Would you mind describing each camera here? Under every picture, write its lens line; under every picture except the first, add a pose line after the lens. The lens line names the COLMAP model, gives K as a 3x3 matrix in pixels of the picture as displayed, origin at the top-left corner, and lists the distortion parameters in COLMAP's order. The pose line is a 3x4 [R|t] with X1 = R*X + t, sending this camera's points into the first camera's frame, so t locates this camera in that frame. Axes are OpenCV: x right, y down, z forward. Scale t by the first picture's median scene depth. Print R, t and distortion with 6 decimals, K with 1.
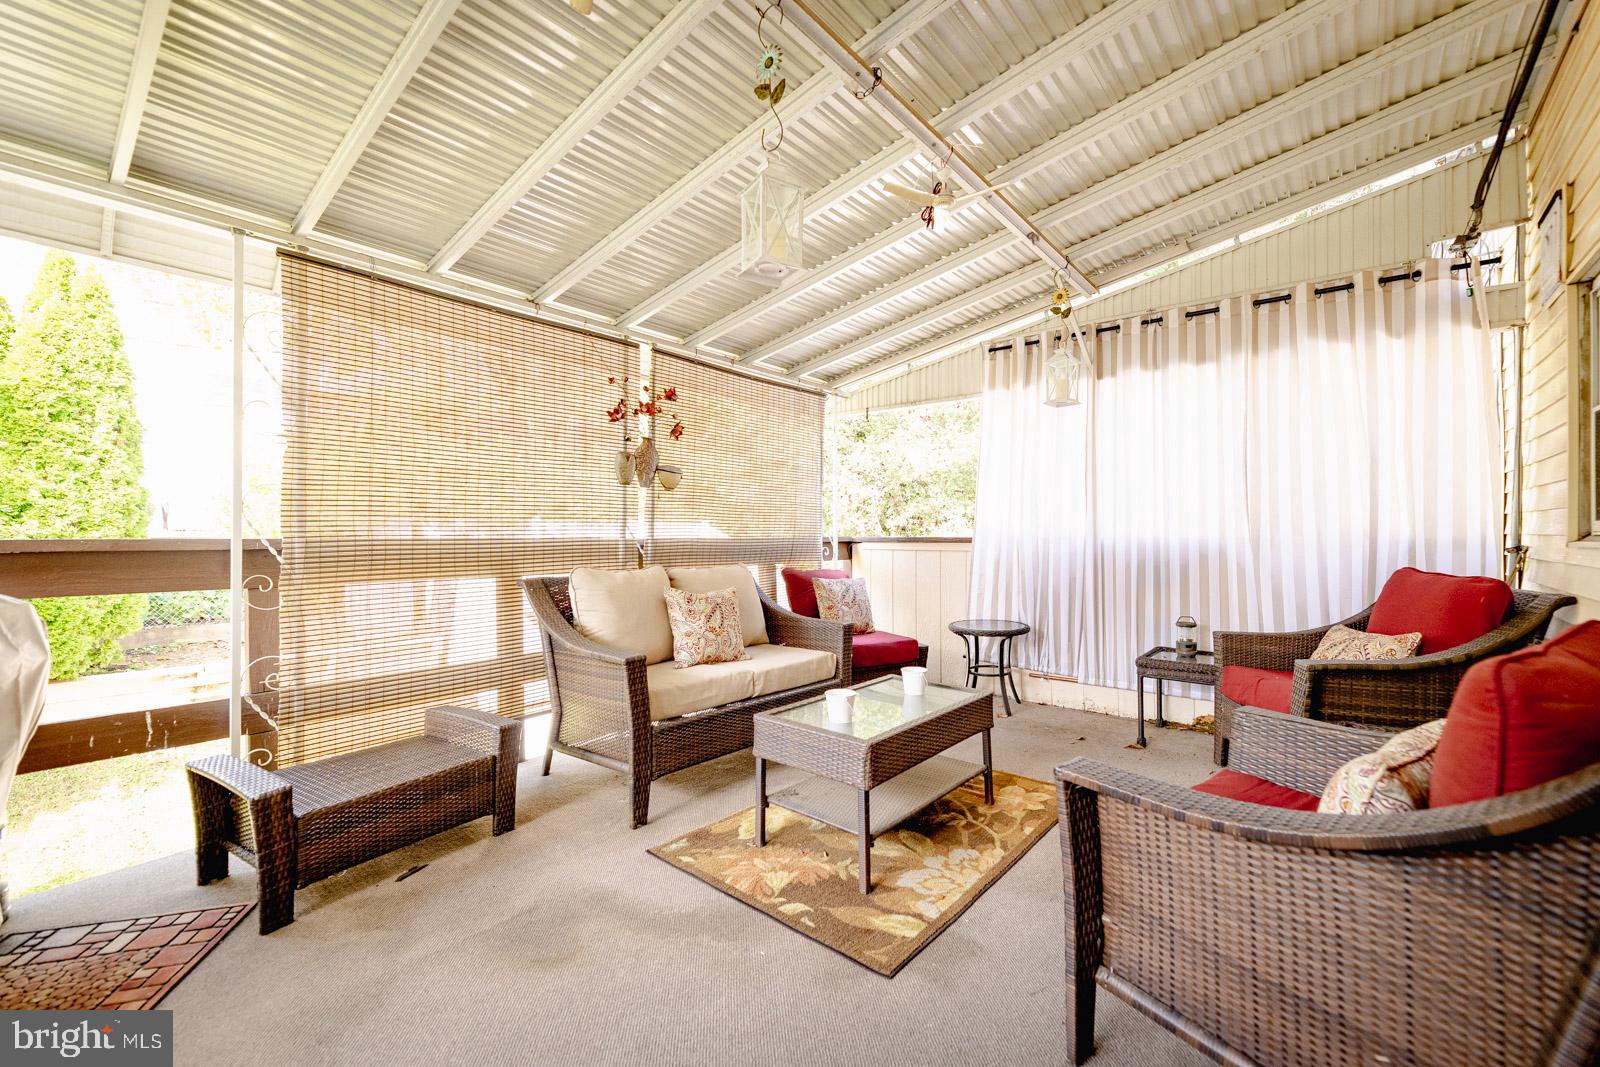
lens RADIAL K [[652.5, 0, 805.8], [0, 652.5, 526.9], [0, 0, 1]] dist [0.002005, -0.000411]
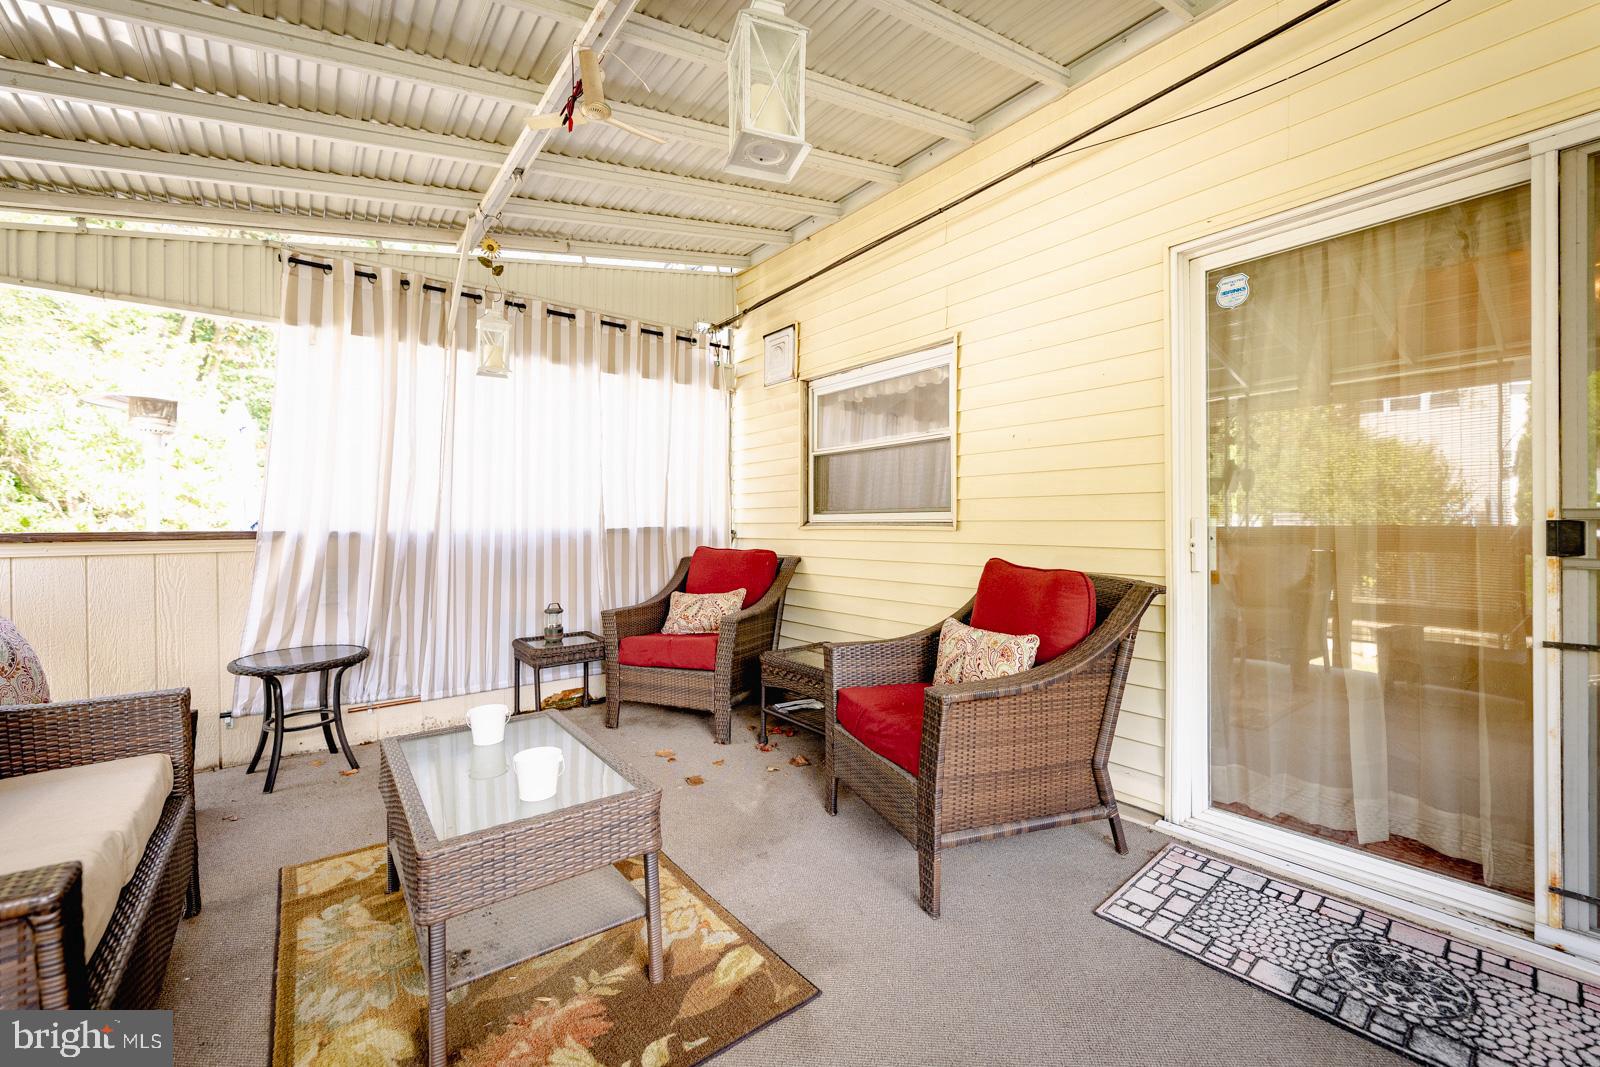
lens RADIAL K [[658.5, 0, 827.1], [0, 658.5, 532.3], [0, 0, 1]] dist [0.001307, -0.000032]
pose [[0.193663, -0.014444, 0.980962, -0.423988], [-0.003534, 0.999875, 0.015420, 0.007790], [-0.981062, -0.006453, 0.193588, 0.435508]]
